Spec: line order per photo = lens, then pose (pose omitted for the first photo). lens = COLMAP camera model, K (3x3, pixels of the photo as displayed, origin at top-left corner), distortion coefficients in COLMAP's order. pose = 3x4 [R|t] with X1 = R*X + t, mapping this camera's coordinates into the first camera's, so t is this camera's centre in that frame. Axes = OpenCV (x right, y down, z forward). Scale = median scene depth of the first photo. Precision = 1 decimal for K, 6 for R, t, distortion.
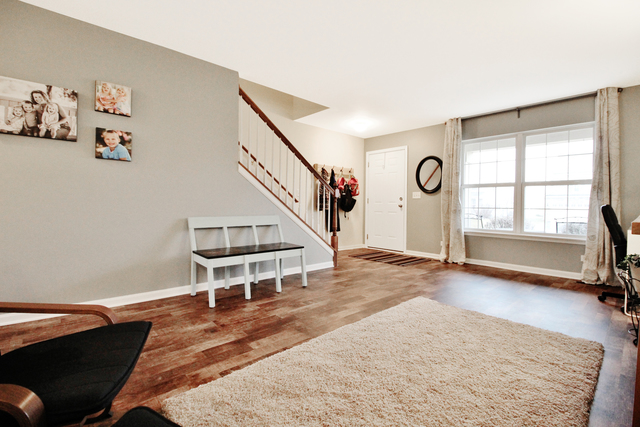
lens RADIAL K [[300.6, 0, 321.1], [0, 300.6, 211.8], [0, 0, 1]] dist [-0.006017, -0.002400]
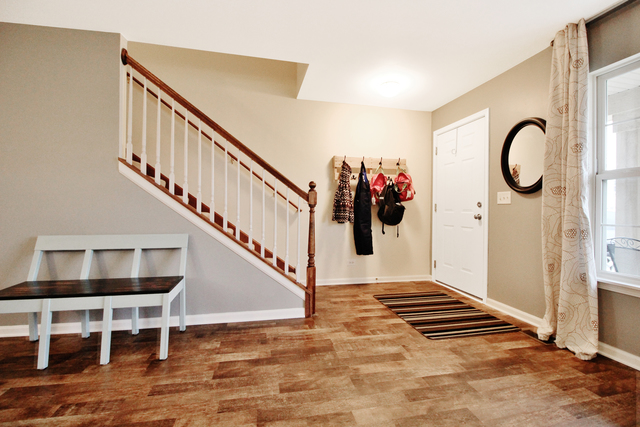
lens RADIAL K [[300.6, 0, 323.0], [0, 300.6, 213.1], [0, 0, 1]] dist [-0.006017, -0.002400]
pose [[0.868515, 0.002872, -0.495655, 0.323169], [-0.008507, 0.999922, -0.009113, -0.022083], [0.495590, 0.012131, 0.868472, 0.406996]]
